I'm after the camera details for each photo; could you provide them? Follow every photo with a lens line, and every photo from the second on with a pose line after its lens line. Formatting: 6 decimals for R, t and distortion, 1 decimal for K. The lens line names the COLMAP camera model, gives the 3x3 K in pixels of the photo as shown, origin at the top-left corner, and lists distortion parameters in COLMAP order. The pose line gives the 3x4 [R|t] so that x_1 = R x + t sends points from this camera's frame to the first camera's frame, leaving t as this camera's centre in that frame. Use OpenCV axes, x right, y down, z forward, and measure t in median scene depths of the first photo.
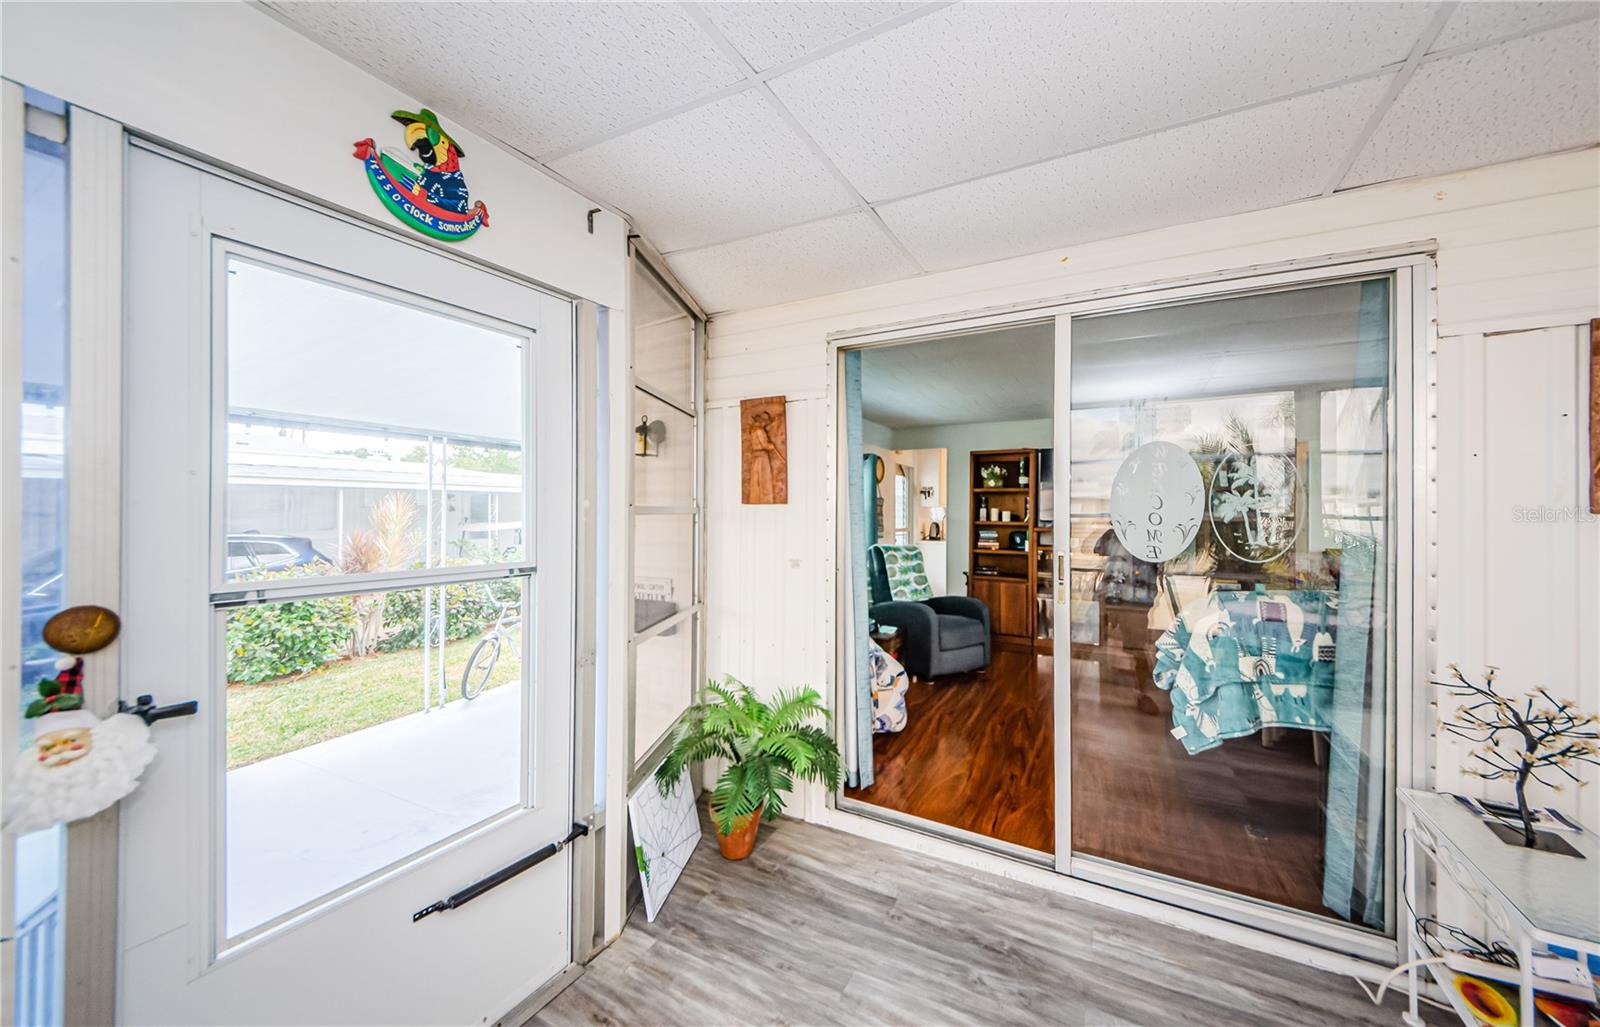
lens RADIAL K [[583.2, 0, 806.0], [0, 583.2, 504.1], [0, 0, 1]] dist [0.014402, -0.000190]
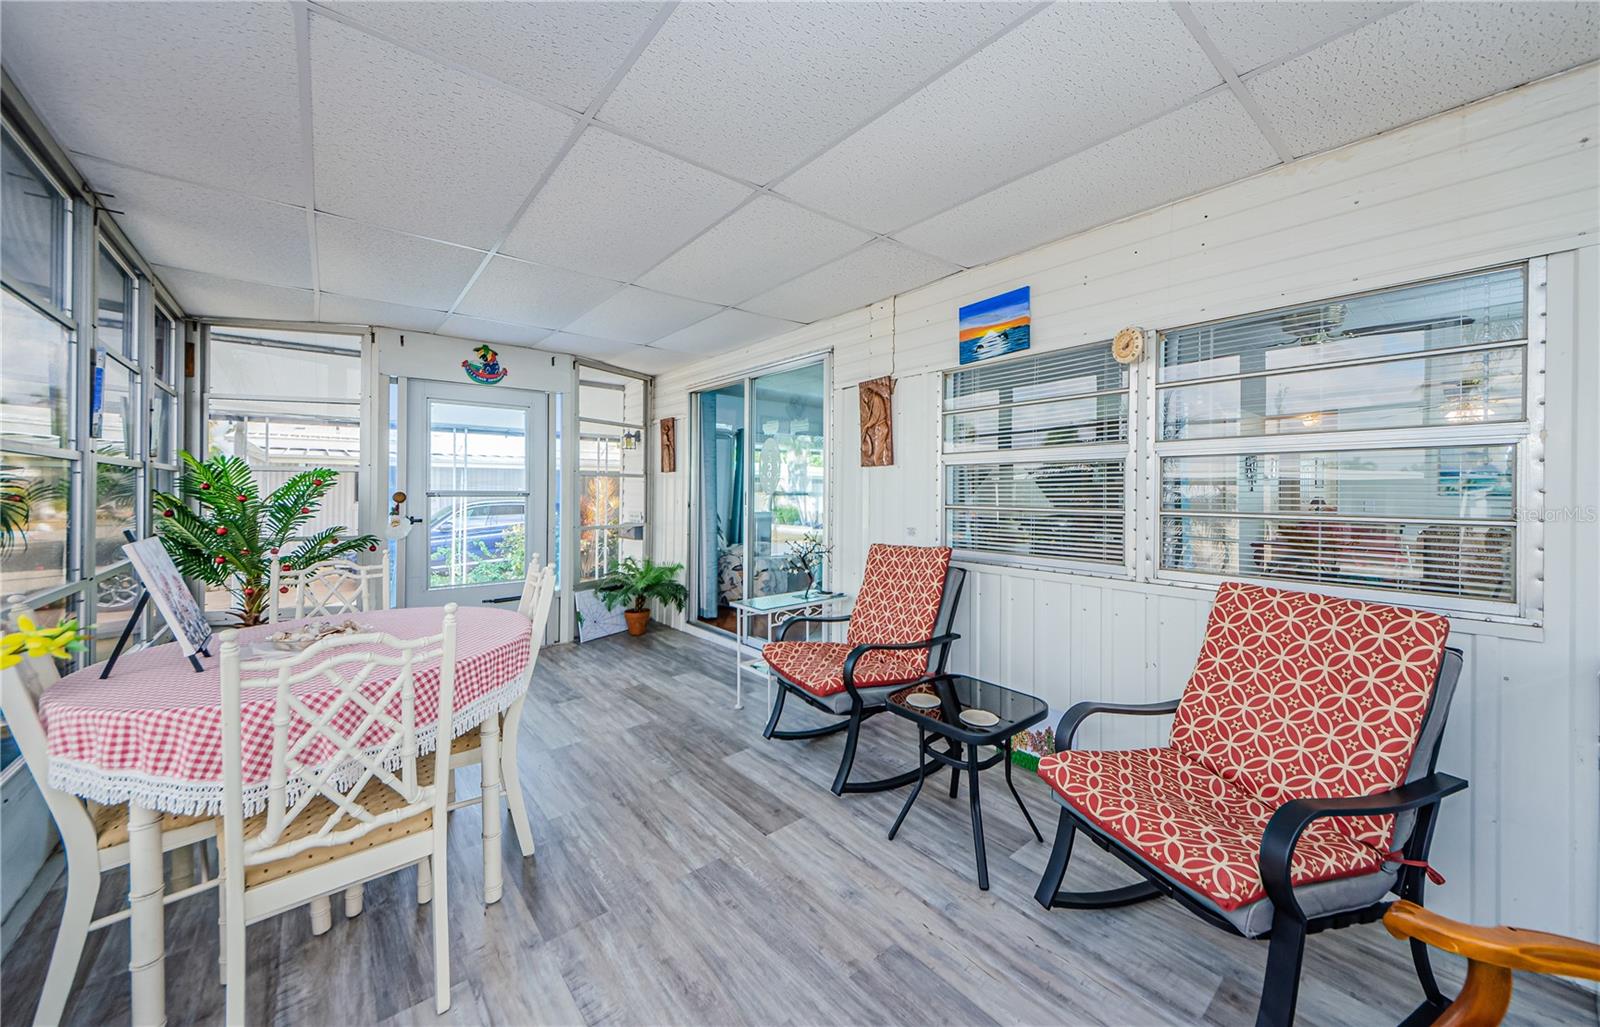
lens RADIAL K [[580.6, 0, 799.1], [0, 580.6, 482.3], [0, 0, 1]] dist [0.014249, -0.000033]
pose [[0.931157, -0.006065, -0.364569, 1.662743], [0.008304, 0.999955, 0.004573, 0.047698], [0.364525, -0.007285, 0.931165, -1.041695]]
